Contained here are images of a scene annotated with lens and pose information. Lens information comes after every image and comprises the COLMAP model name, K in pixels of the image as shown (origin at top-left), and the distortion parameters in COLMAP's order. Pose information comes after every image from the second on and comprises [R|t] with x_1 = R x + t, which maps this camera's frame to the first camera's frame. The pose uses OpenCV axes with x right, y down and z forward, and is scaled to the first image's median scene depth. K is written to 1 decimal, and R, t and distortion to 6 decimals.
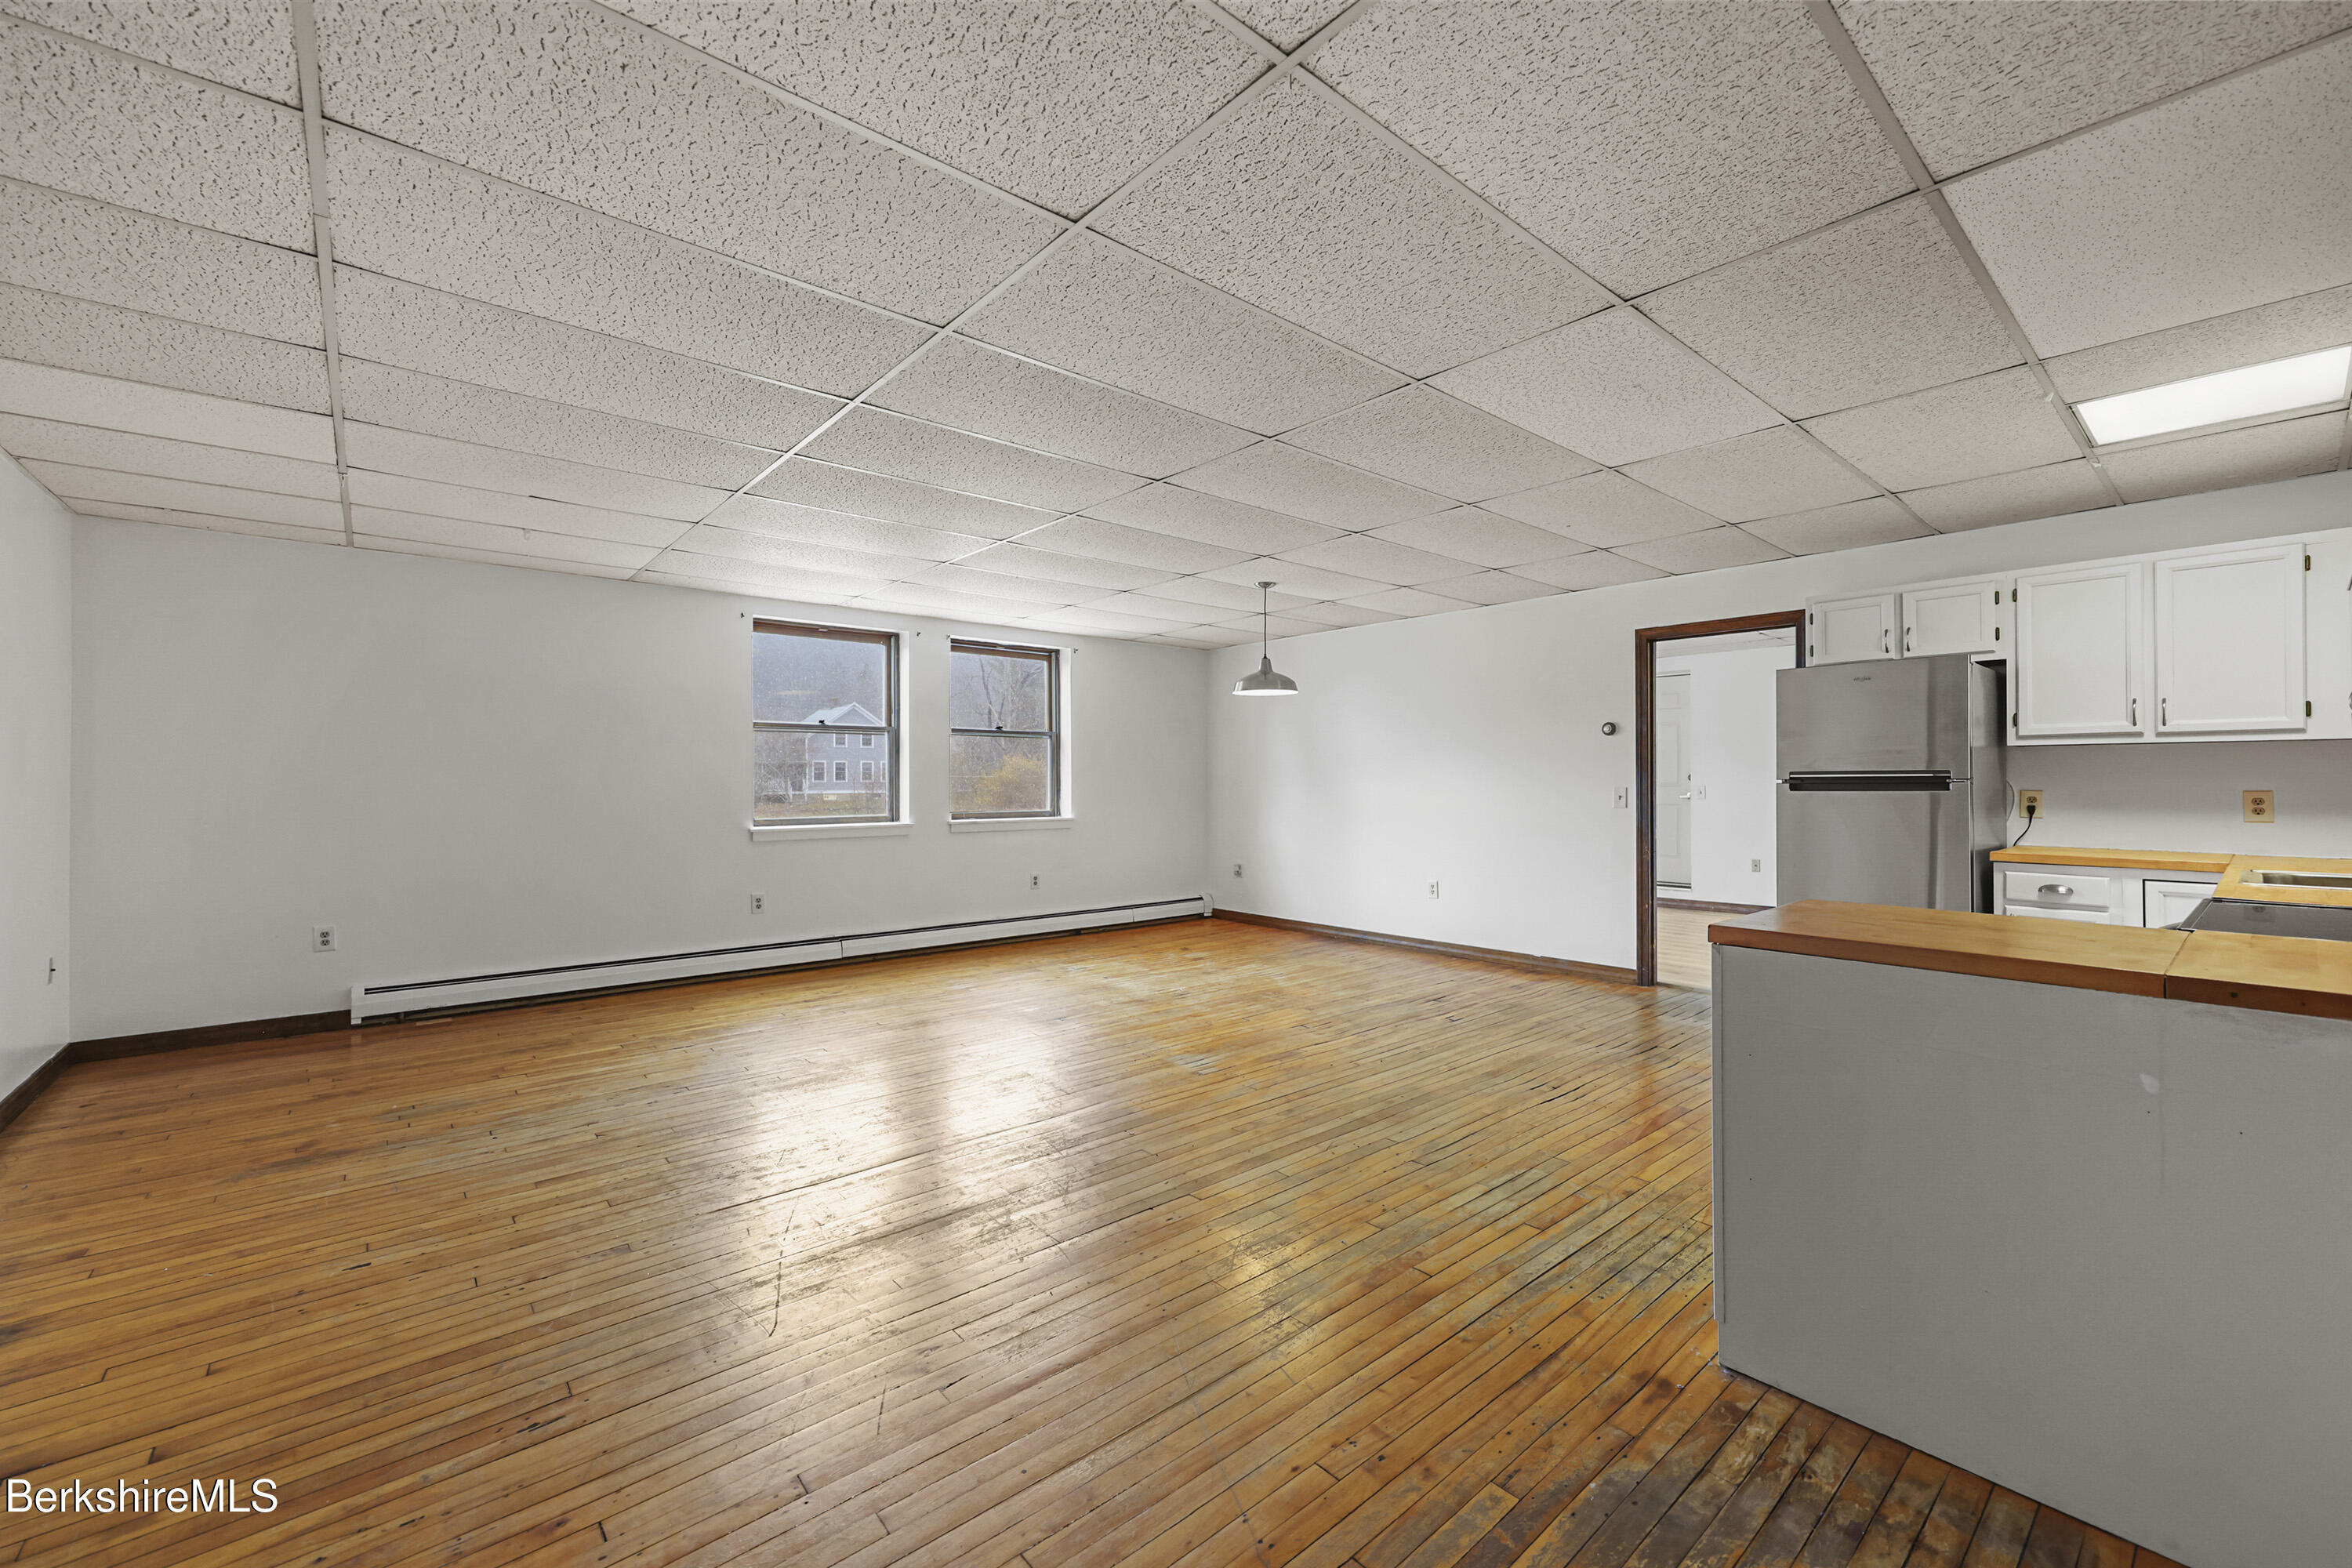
lens RADIAL K [[944.0, 0, 1174.7], [0, 944.0, 776.3], [0, 0, 1]] dist [-0.000239, -0.000901]
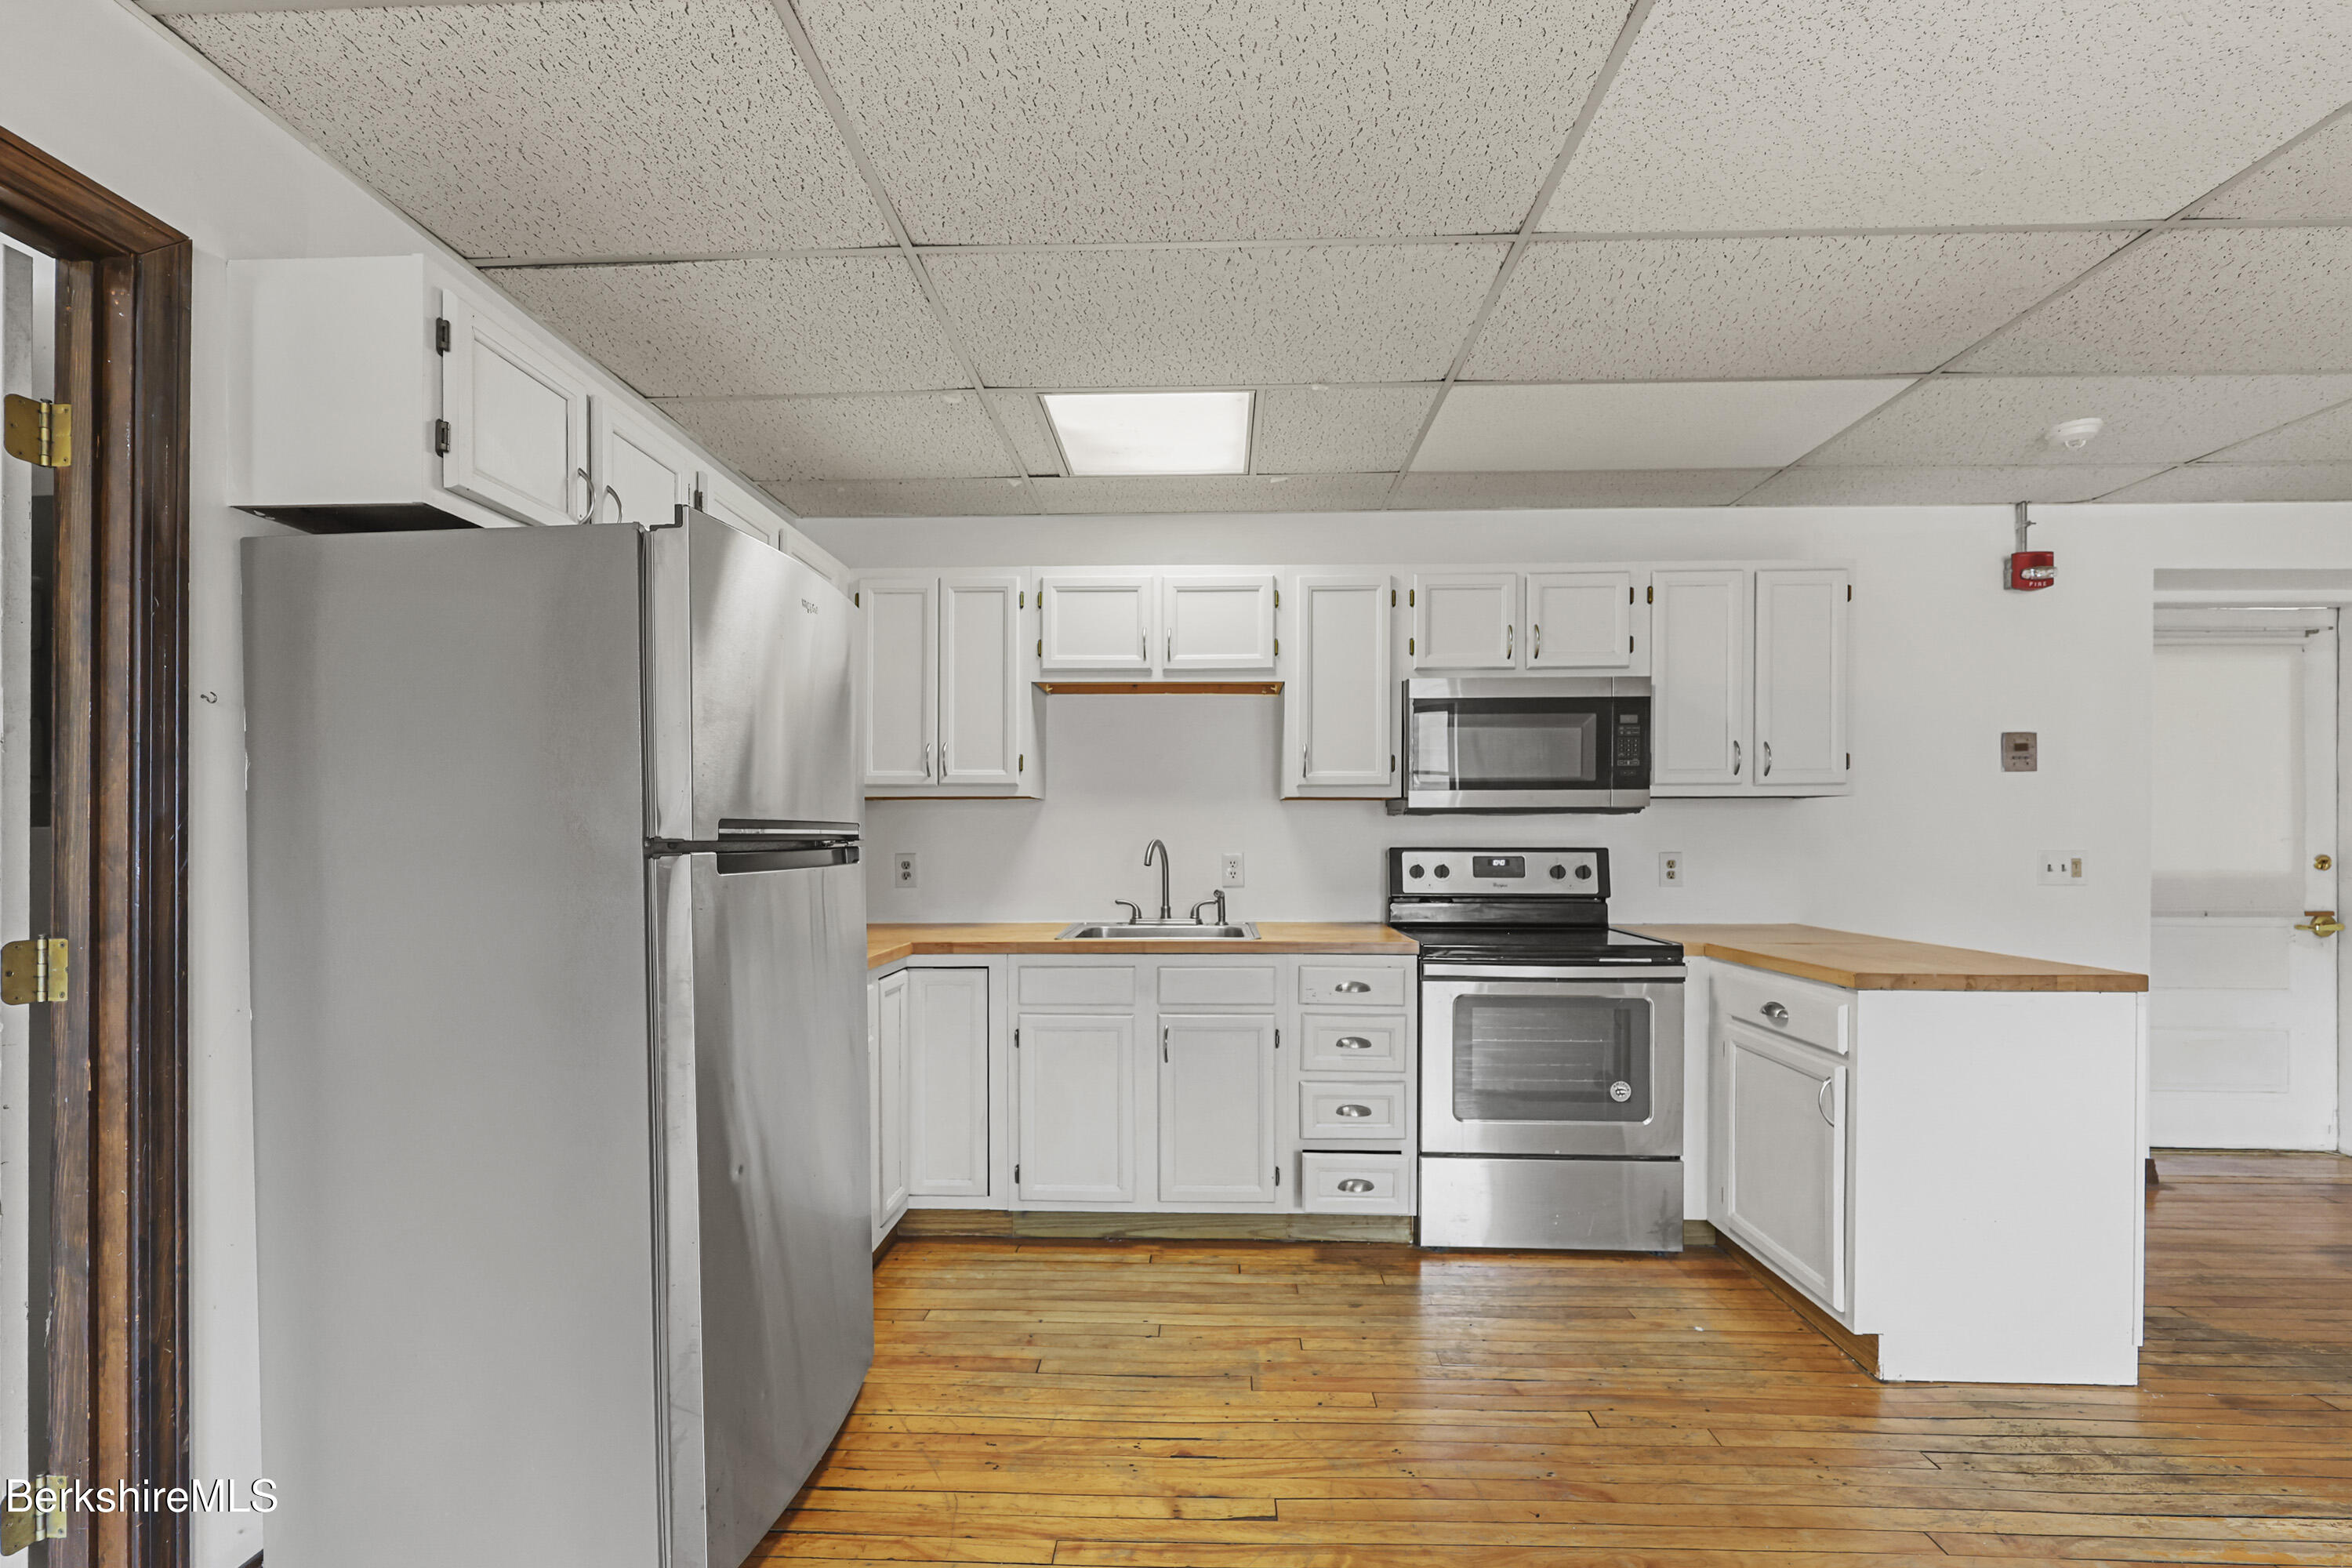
lens RADIAL K [[963.7, 0, 1178.6], [0, 963.7, 841.3], [0, 0, 1]] dist [-0.000868, -0.000252]
pose [[-0.735169, 0.002227, 0.677880, 0.286995], [0.001458, 0.999997, -0.001704, 0.004182], [-0.677882, -0.000265, -0.735171, 1.124475]]
